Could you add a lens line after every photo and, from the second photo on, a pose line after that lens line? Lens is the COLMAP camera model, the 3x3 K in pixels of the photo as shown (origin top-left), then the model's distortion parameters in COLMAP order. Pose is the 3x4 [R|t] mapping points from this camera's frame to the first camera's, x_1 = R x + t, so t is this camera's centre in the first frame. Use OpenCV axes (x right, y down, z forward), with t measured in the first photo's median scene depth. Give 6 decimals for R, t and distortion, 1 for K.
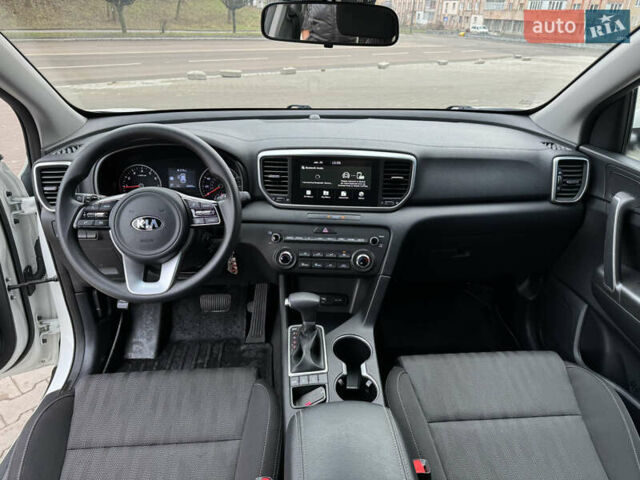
lens RADIAL K [[456.5, 0, 324.6], [0, 456.5, 240.2], [0, 0, 1]] dist [0.052410, -0.063445]
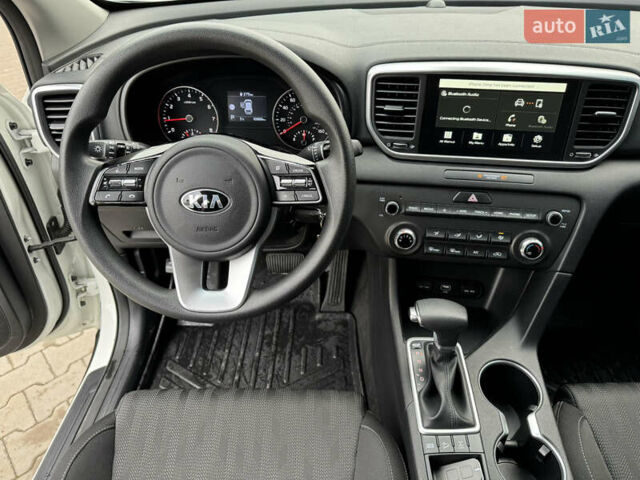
lens RADIAL K [[456.5, 0, 318.0], [0, 456.5, 240.3], [0, 0, 1]] dist [0.052410, -0.063445]
pose [[0.994375, 0.036876, -0.099293, -0.145751], [-0.015001, 0.977019, 0.212624, -0.096511], [0.104852, -0.209938, 0.972076, 0.347111]]
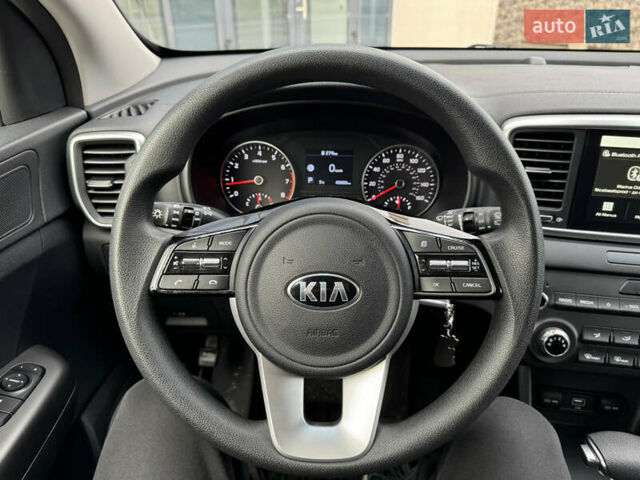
lens RADIAL K [[456.5, 0, 319.1], [0, 456.5, 243.6], [0, 0, 1]] dist [0.052410, -0.063445]
pose [[0.995346, 0.041980, -0.086739, -0.296993], [-0.036314, 0.997165, 0.065898, -0.088039], [0.089260, -0.062442, 0.994049, 0.496209]]
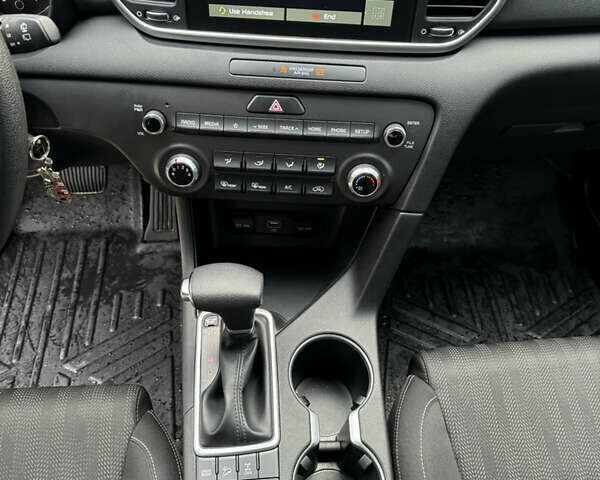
lens RADIAL K [[569.9, 0, 295.9], [0, 569.9, 241.1], [0, 0, 1]] dist [0.076055, 0.000000]
pose [[0.999851, 0.006303, 0.016065, 0.011814], [-0.012725, 0.898117, 0.439573, -0.137207], [-0.011658, -0.439712, 0.898063, 0.490562]]
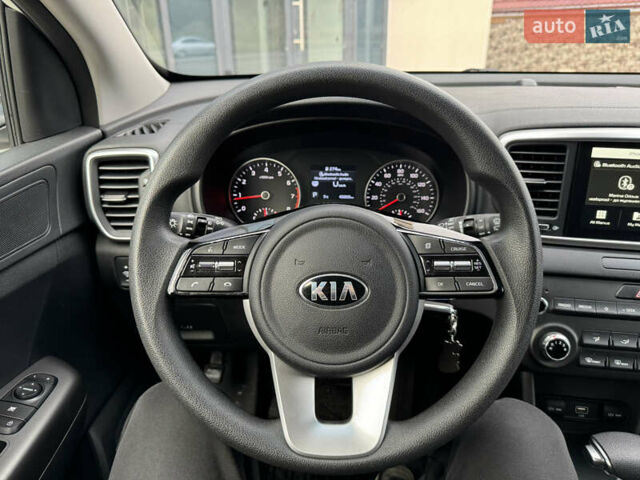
lens RADIAL K [[457.3, 0, 319.9], [0, 457.3, 243.6], [0, 0, 1]] dist [0.051406, -0.055256]
pose [[0.996296, 0.026794, -0.081708, -0.304330], [-0.026393, 0.999634, 0.005989, -0.068828], [0.081838, -0.003810, 0.996638, 0.475248]]
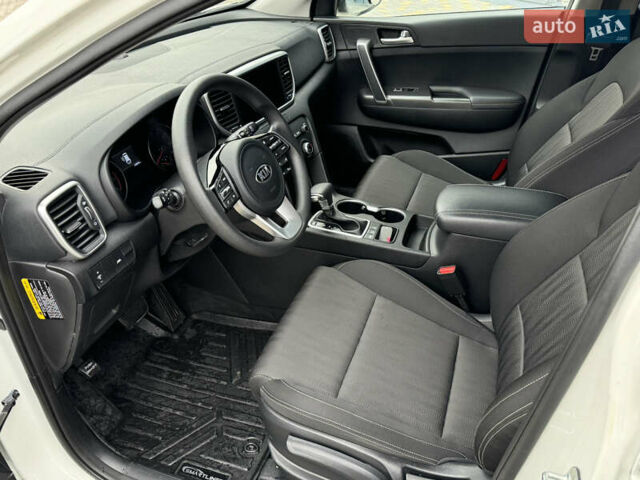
lens RADIAL K [[548.8, 0, 322.4], [0, 548.8, 238.1], [0, 0, 1]] dist [0.011629, 0.001271]
pose [[0.398691, -0.510250, 0.762030, -1.079780], [0.431942, 0.837469, 0.334772, -0.211300], [-0.808994, 0.195682, 0.554290, 0.232816]]
